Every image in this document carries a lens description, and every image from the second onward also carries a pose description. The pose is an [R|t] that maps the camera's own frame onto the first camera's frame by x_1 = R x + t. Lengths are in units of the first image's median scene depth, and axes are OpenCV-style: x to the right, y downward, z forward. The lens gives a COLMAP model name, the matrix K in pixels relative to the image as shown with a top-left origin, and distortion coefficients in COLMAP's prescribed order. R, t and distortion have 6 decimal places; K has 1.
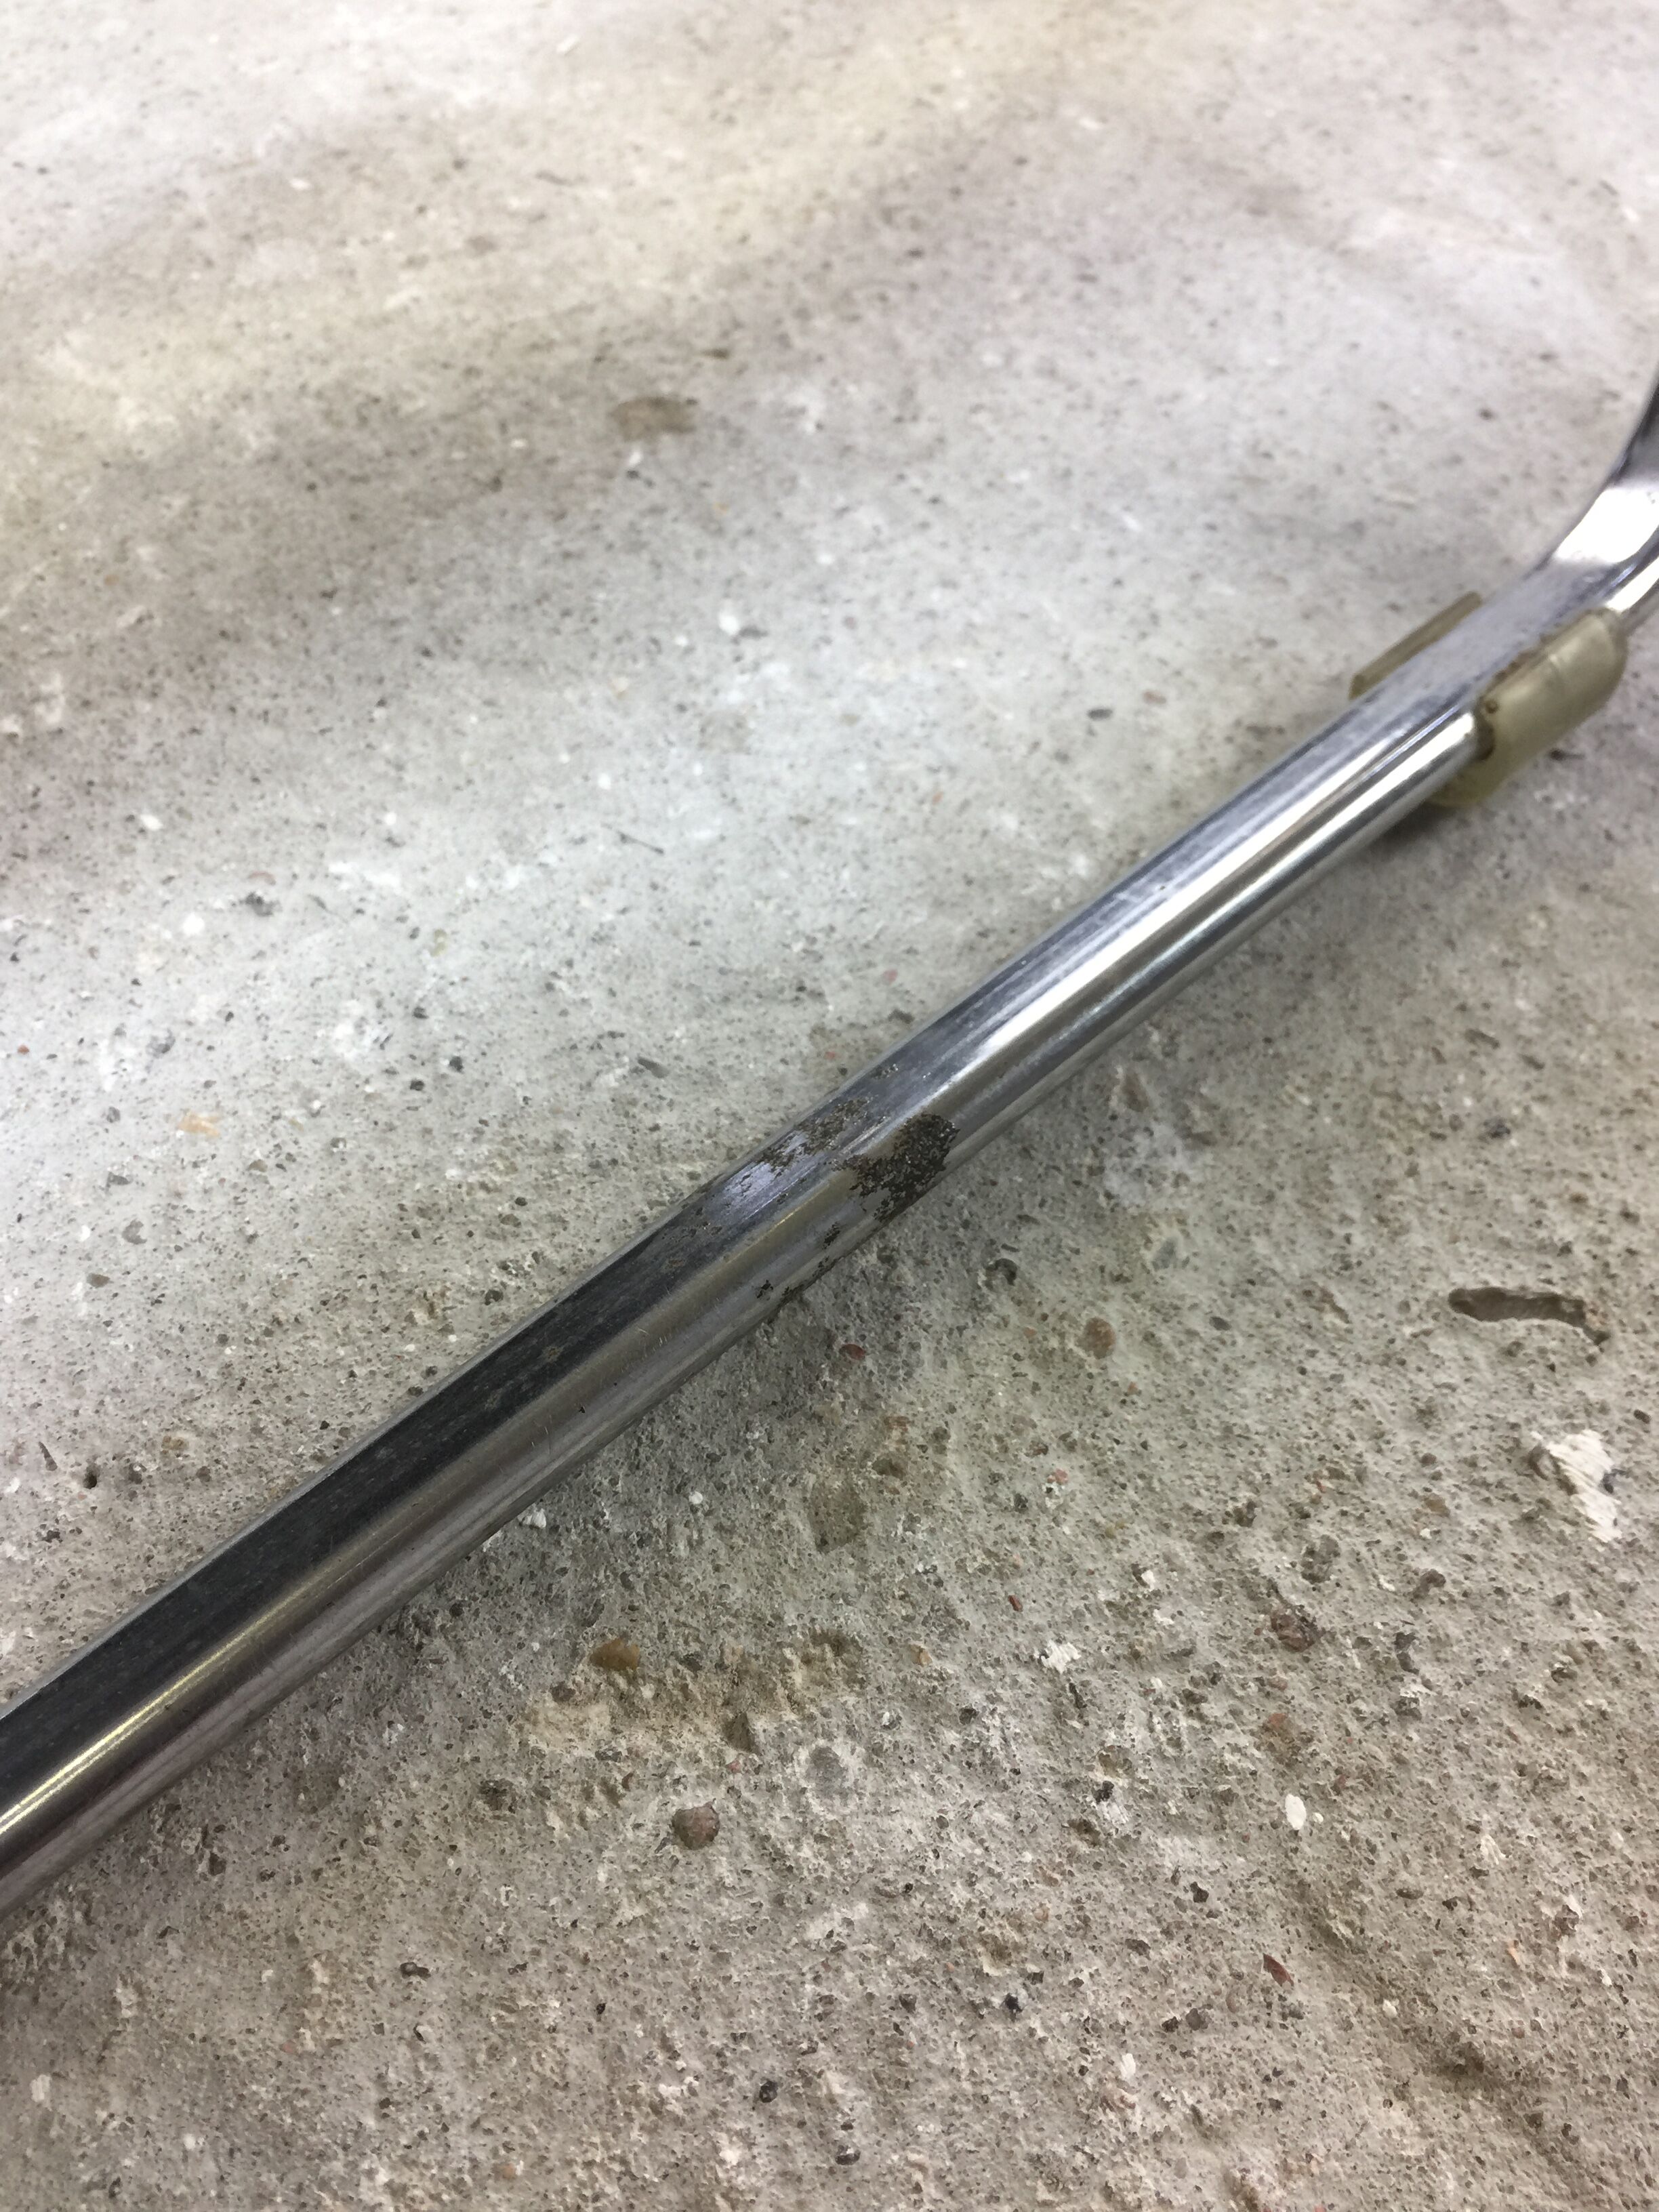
lens RADIAL K [[1861.3, 0, 834.3], [0, 1861.3, 1107.9], [0, 0, 1]] dist [0.066146, -0.101912]
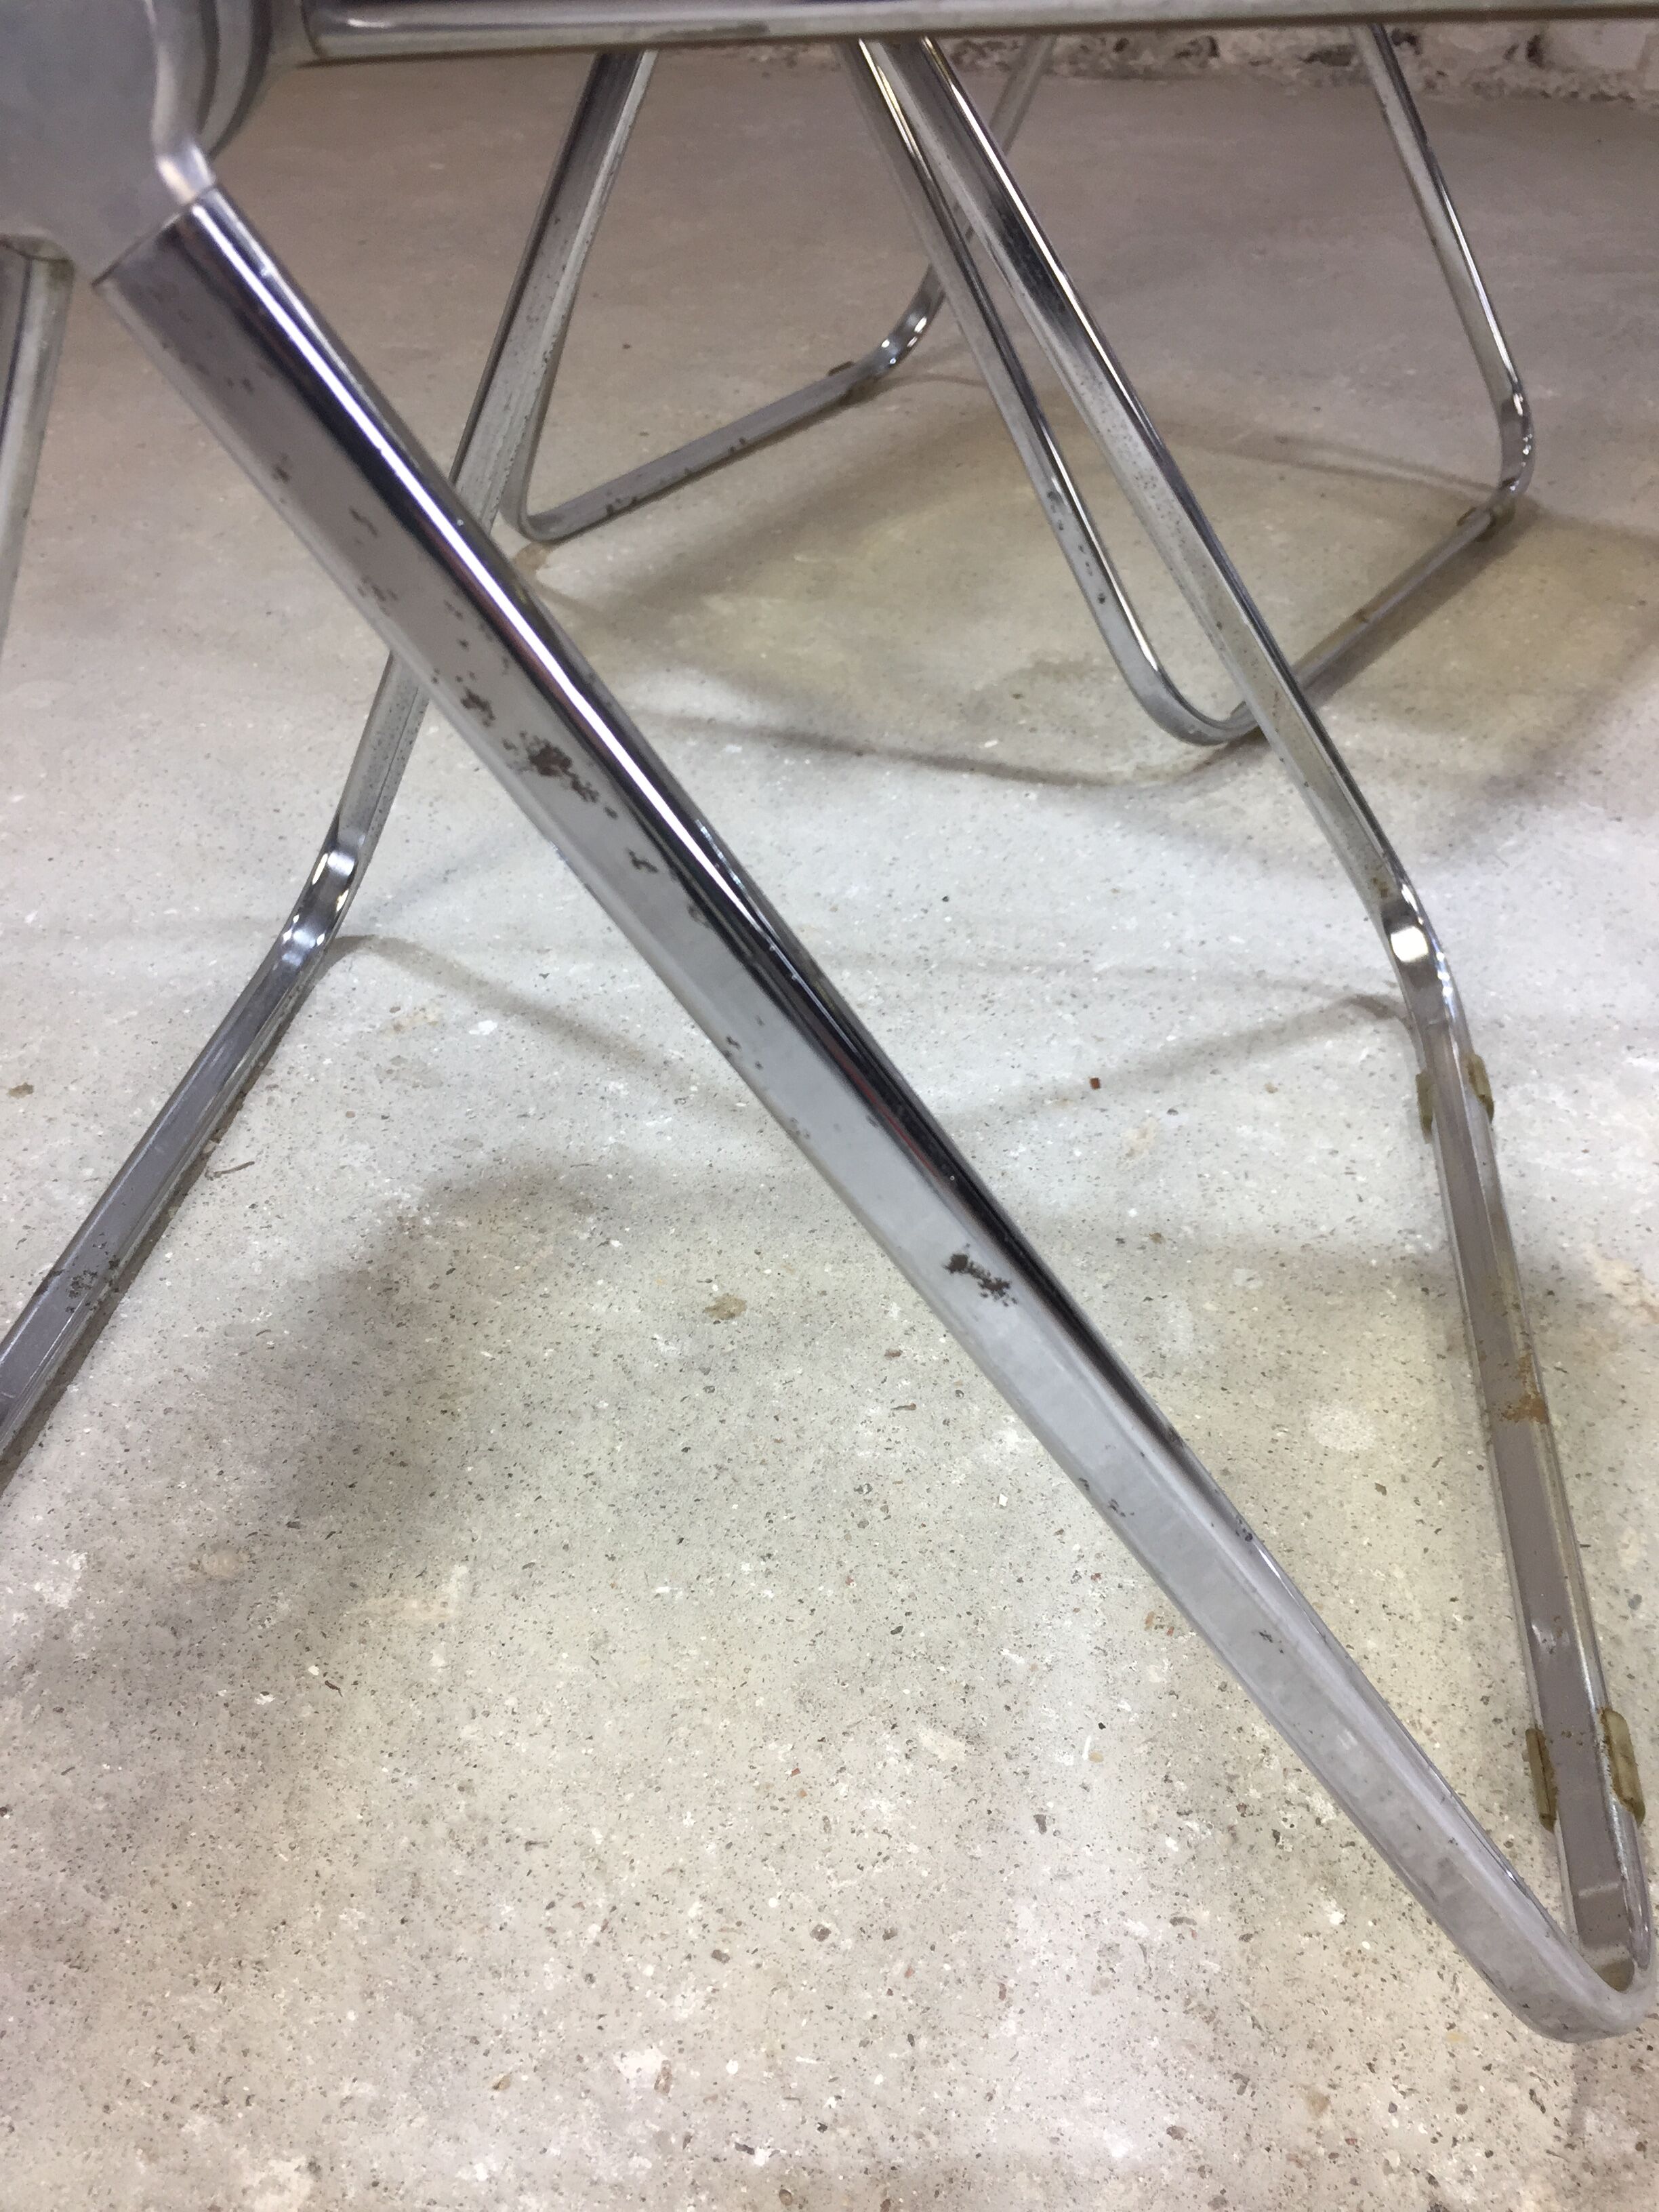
lens RADIAL K [[1861.3, 0, 834.3], [0, 1861.3, 1107.9], [0, 0, 1]] dist [0.066146, -0.101912]
pose [[-0.809988, 0.381405, -0.445478, 0.705410], [-0.482951, -0.002898, 0.875642, -2.457959], [0.332683, 0.924404, 0.186548, 0.493637]]
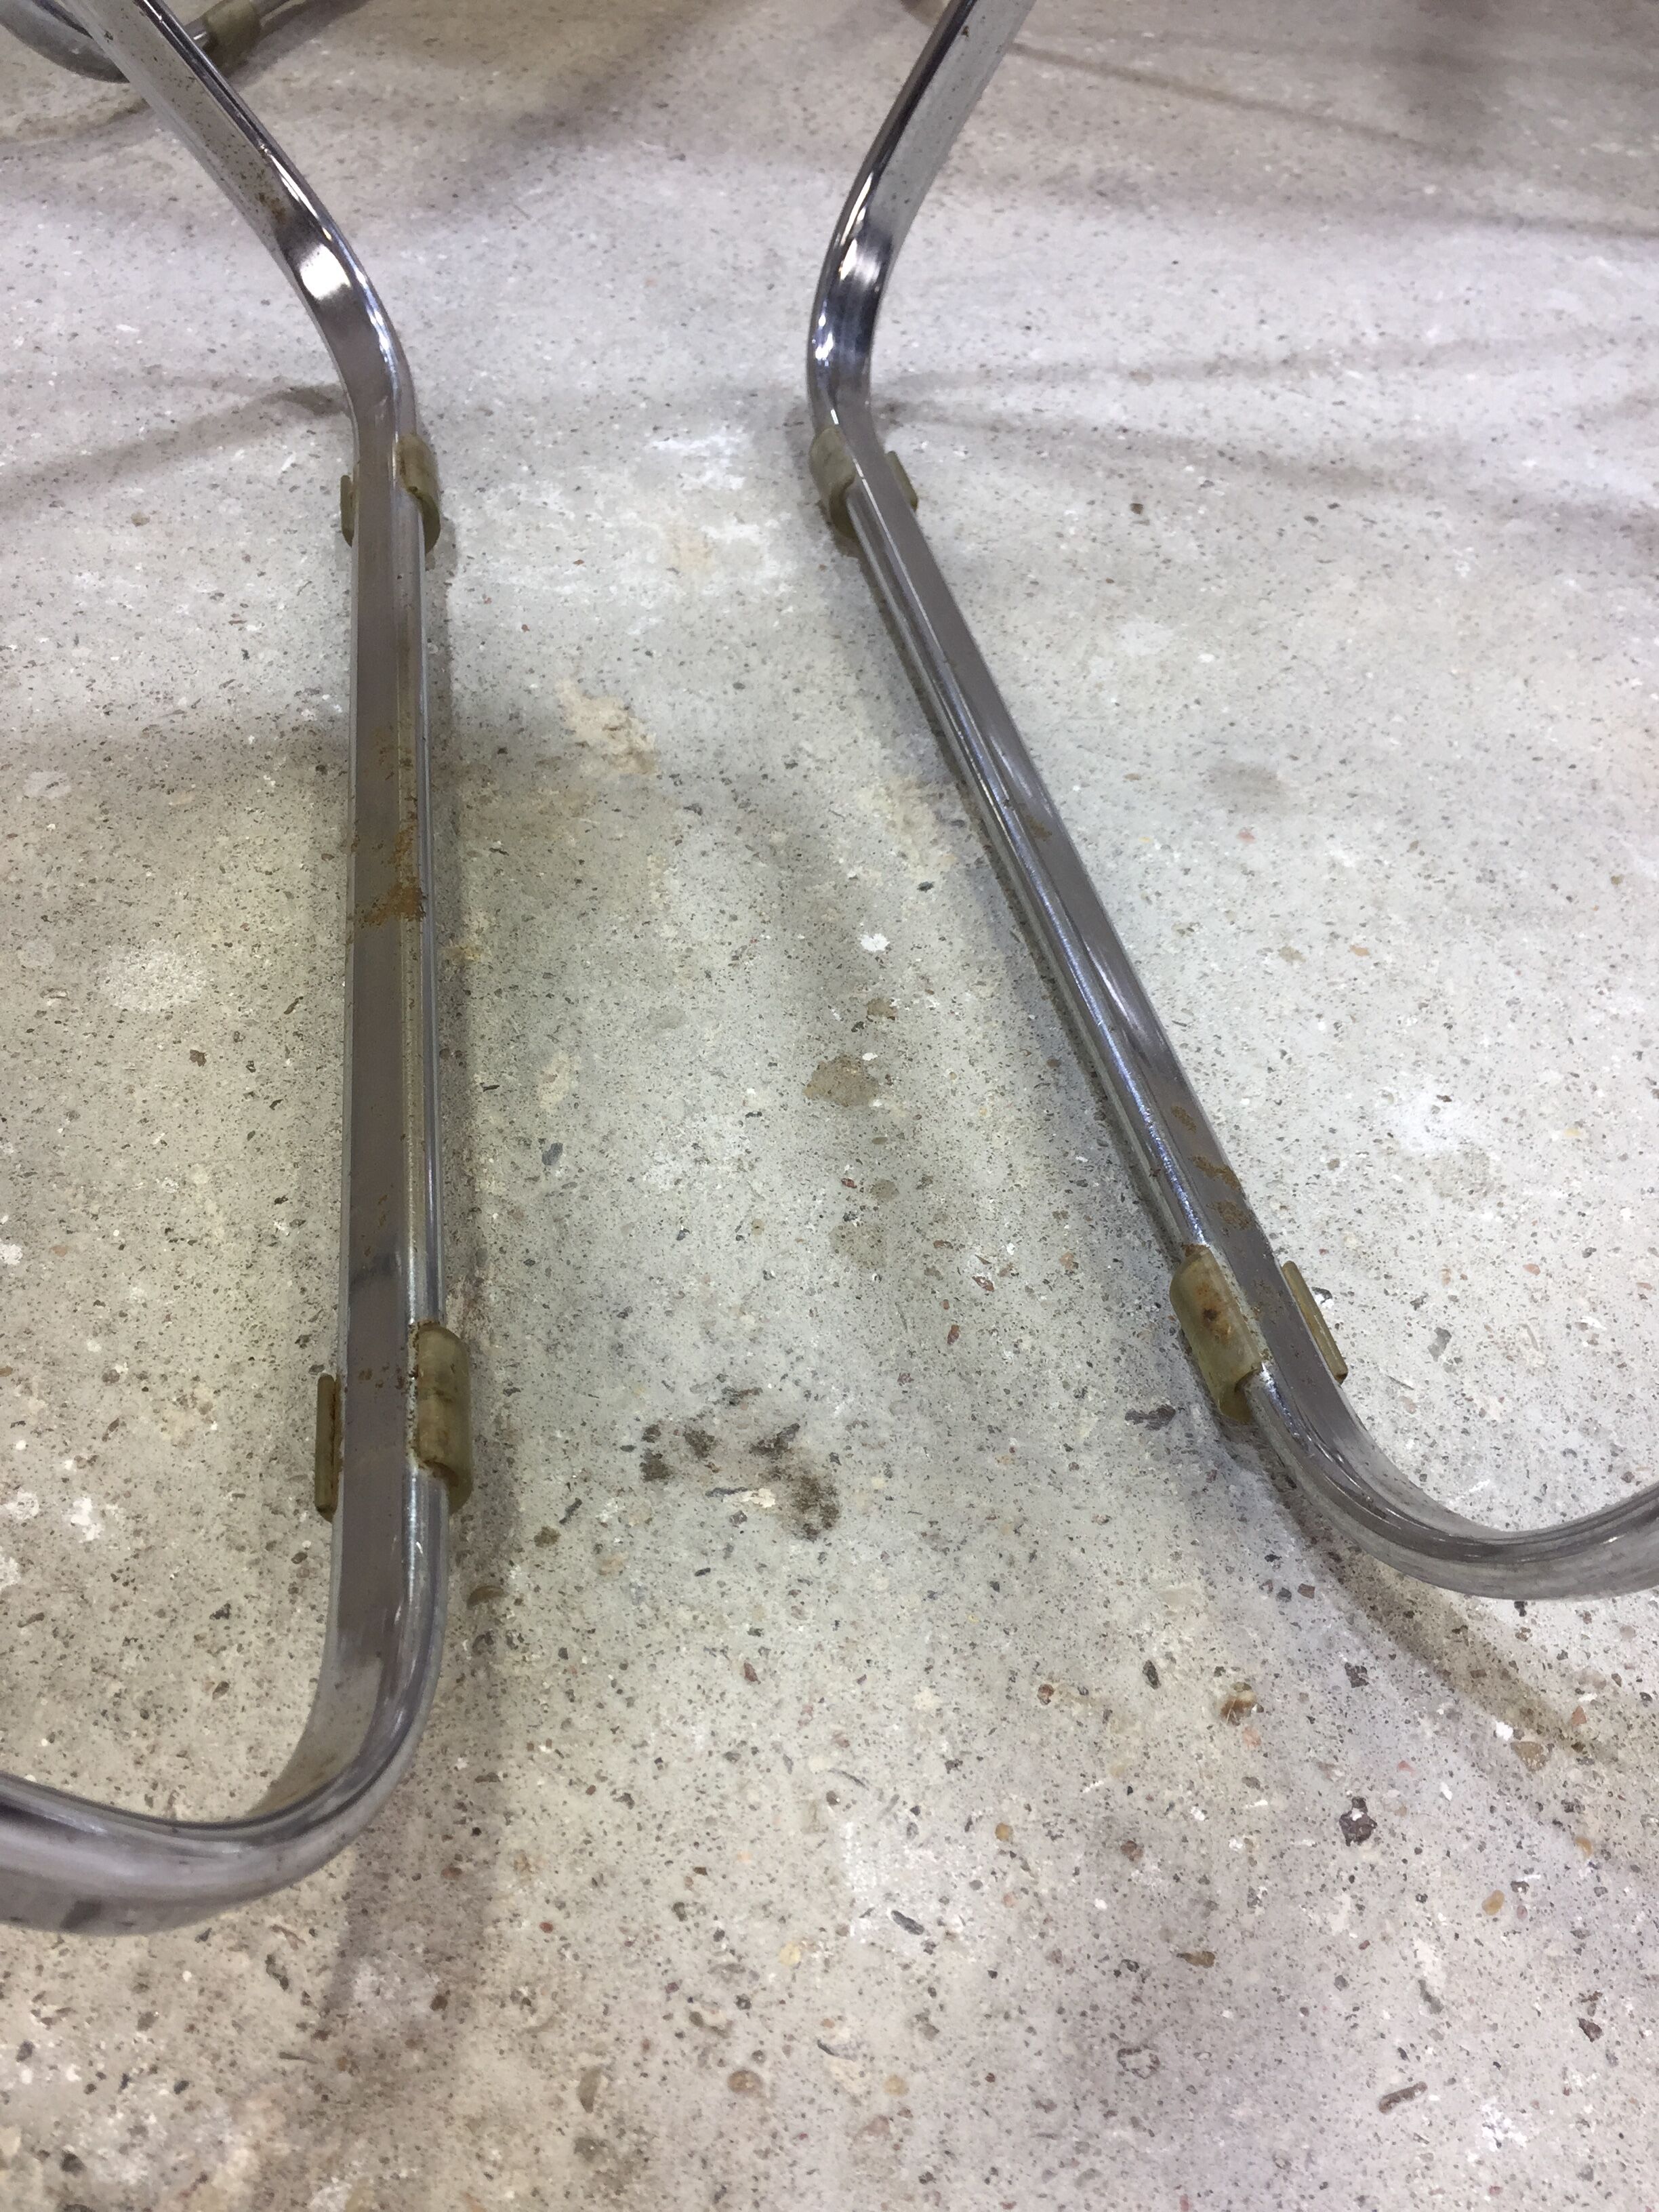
lens RADIAL K [[1861.3, 0, 834.3], [0, 1861.3, 1107.9], [0, 0, 1]] dist [0.066146, -0.101912]
pose [[-0.599547, 0.578135, -0.553447, -0.053756], [-0.707176, -0.058872, 0.704583, -2.221862], [0.374761, 0.813815, 0.444139, 1.072792]]
